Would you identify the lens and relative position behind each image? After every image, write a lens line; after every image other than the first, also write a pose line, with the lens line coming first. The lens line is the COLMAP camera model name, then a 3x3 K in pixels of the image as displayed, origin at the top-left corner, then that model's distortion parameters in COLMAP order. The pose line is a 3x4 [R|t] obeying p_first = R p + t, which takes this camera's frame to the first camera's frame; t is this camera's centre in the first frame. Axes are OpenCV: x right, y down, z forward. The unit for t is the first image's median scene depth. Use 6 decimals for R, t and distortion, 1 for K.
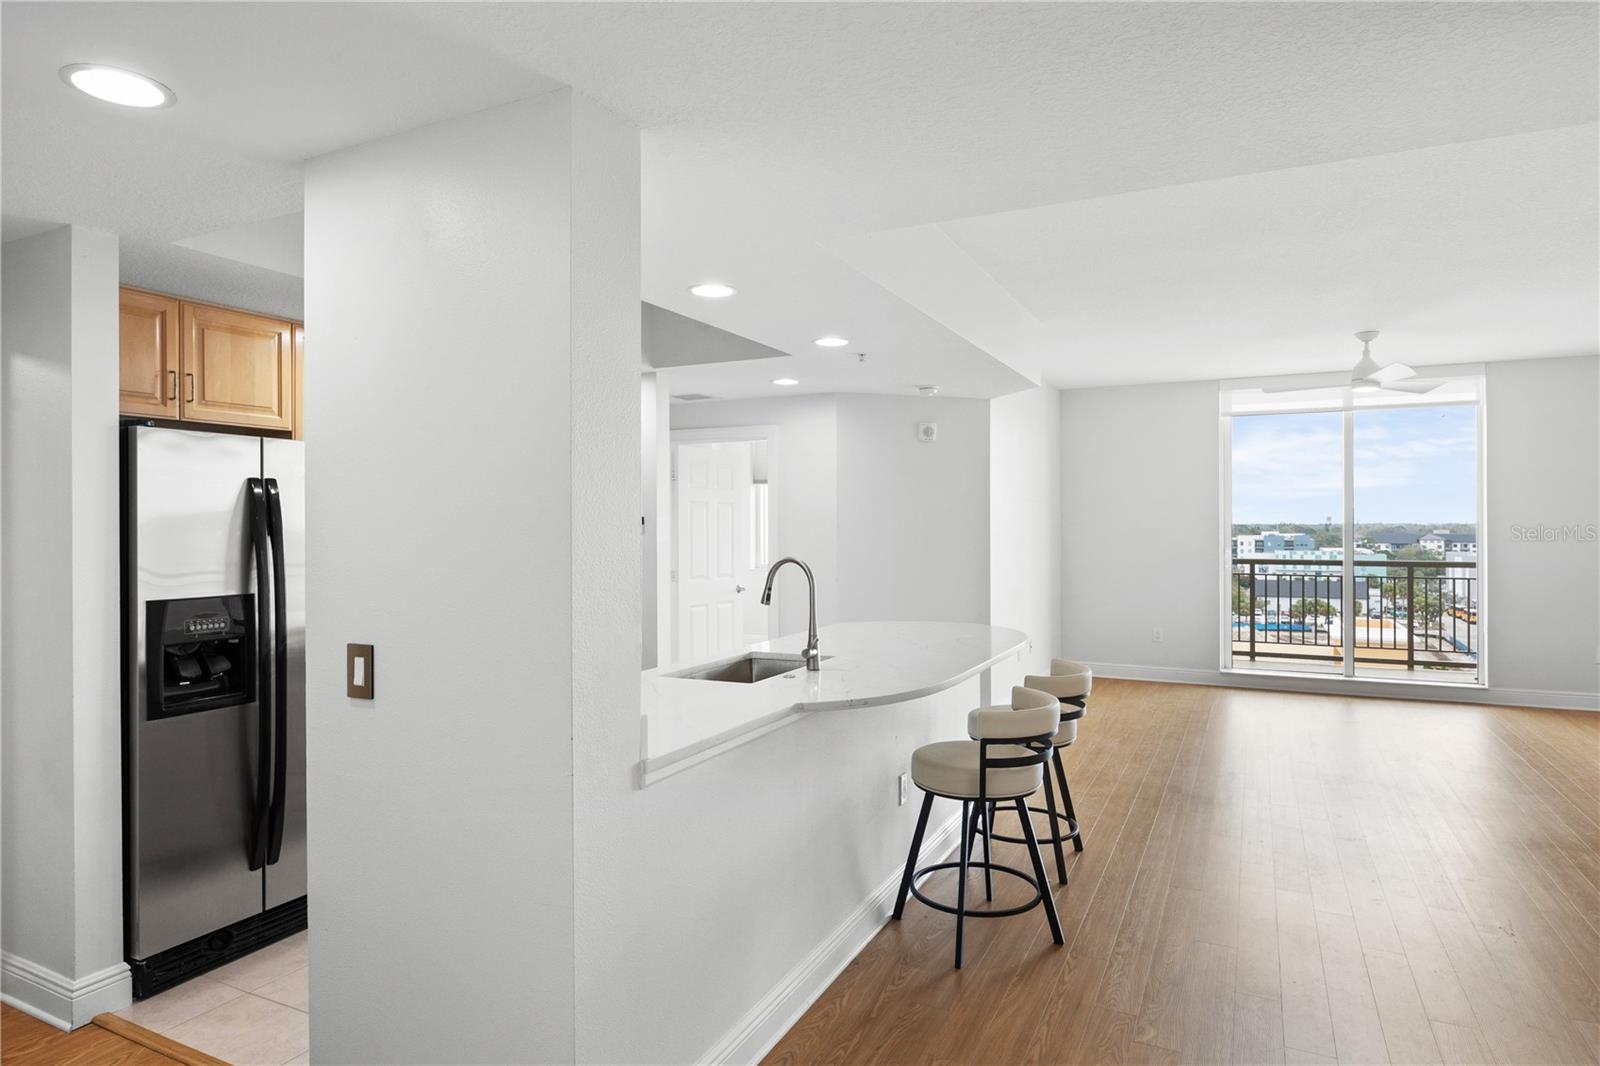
lens RADIAL K [[912.4, 0, 800.0], [0, 912.4, 533.0], [0, 0, 1]] dist [0.003438, 0.000614]
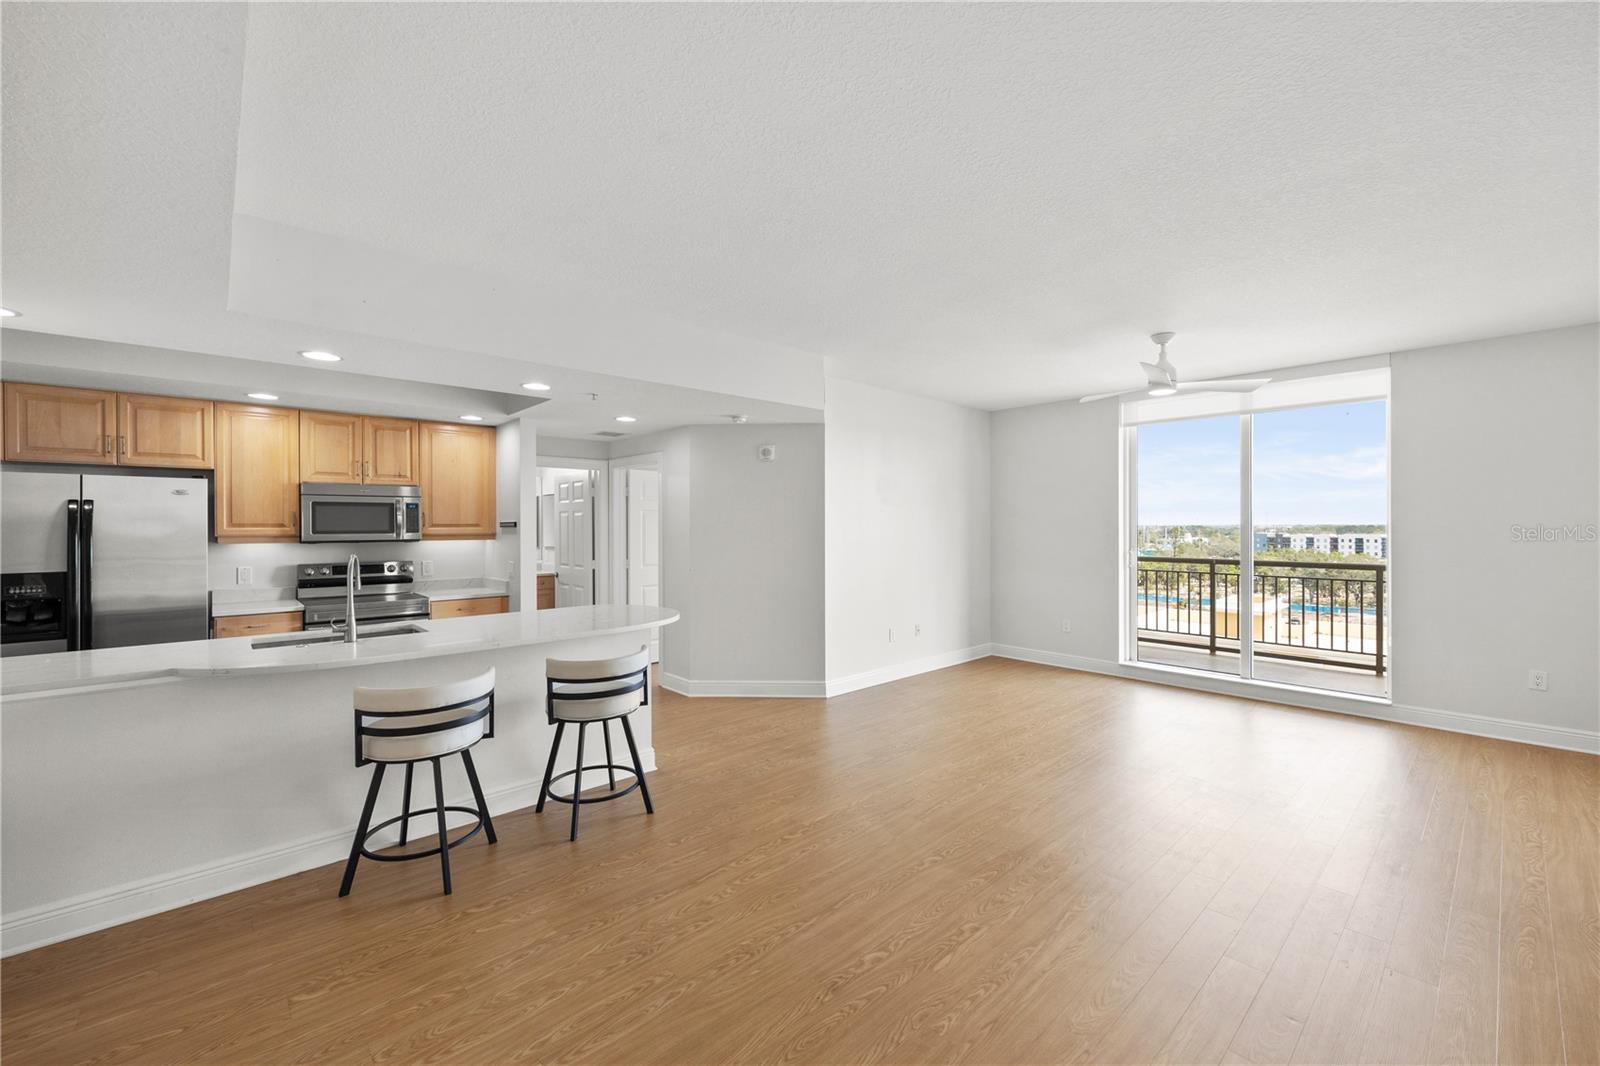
lens RADIAL K [[640.0, 0, 807.4], [0, 640.0, 534.3], [0, 0, 1]] dist [0.000247, -0.000001]
pose [[0.931837, 0.006023, -0.362828, 0.544623], [-0.003714, 0.999968, 0.007060, -0.006533], [0.362859, -0.005231, 0.931829, 0.224350]]
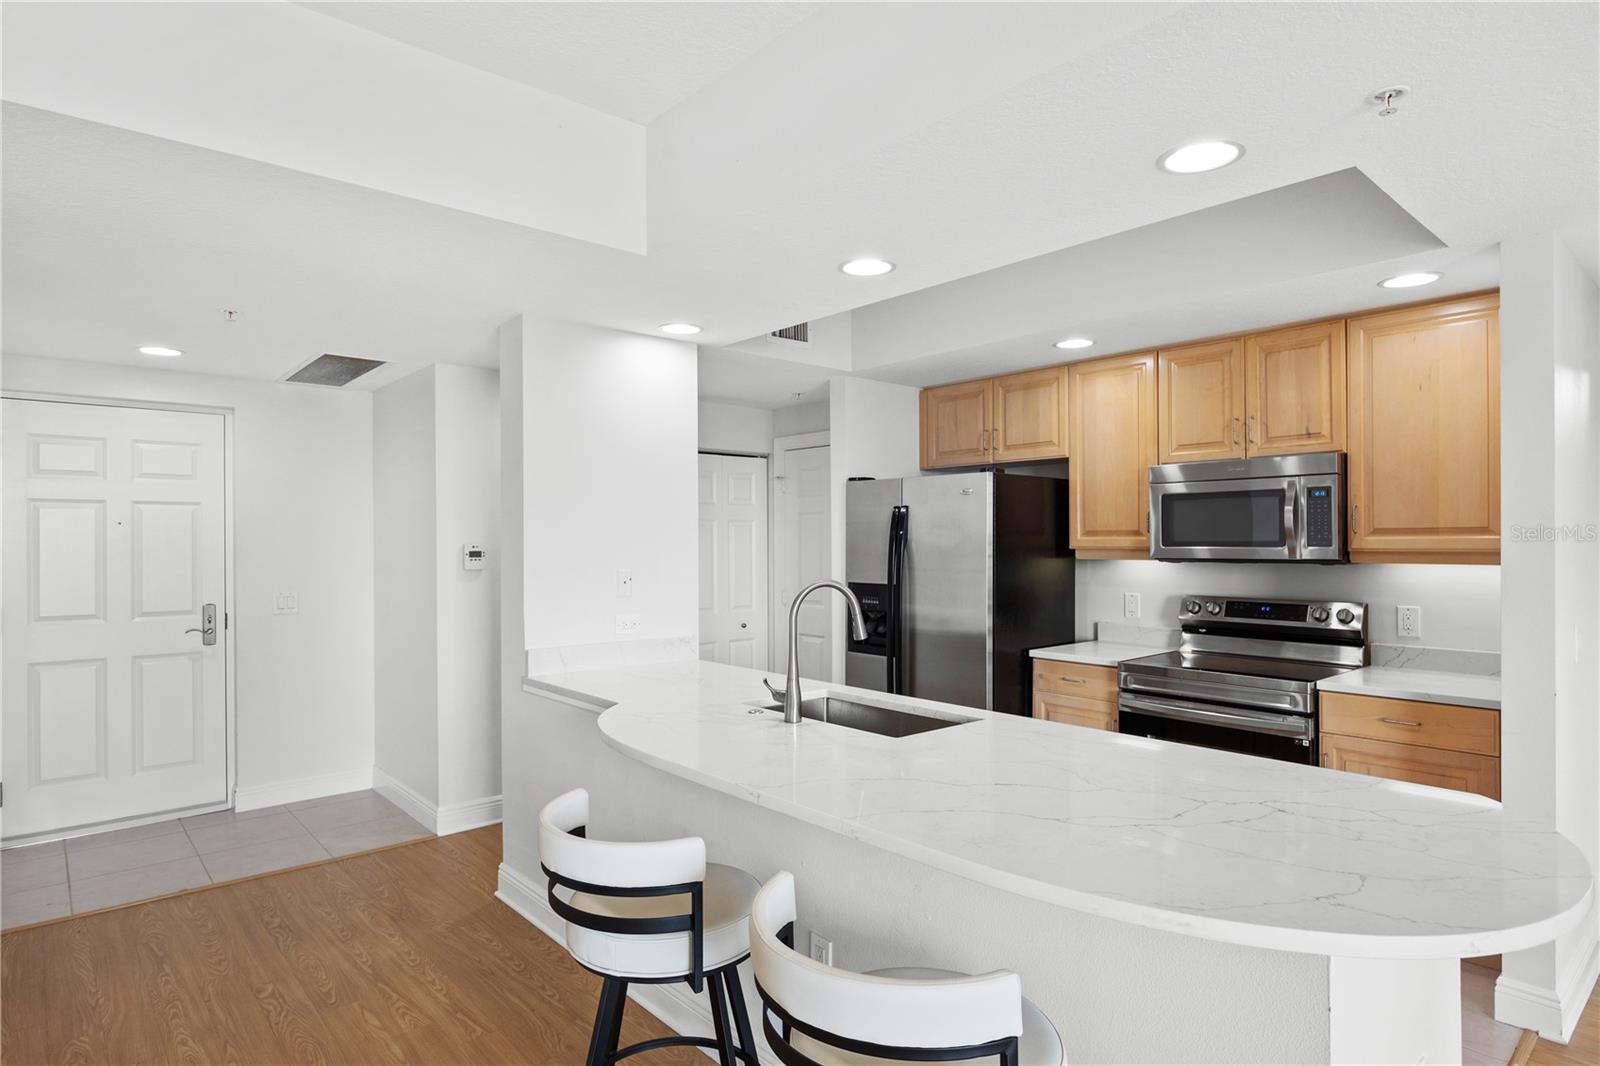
lens RADIAL K [[881.1, 0, 796.0], [0, 881.1, 539.7], [0, 0, 1]] dist [0.001201, -0.000269]
pose [[-0.388116, 0.003092, -0.921605, 0.416226], [-0.003381, 0.999983, 0.004779, -0.006587], [0.921604, 0.004971, -0.388099, 0.749740]]
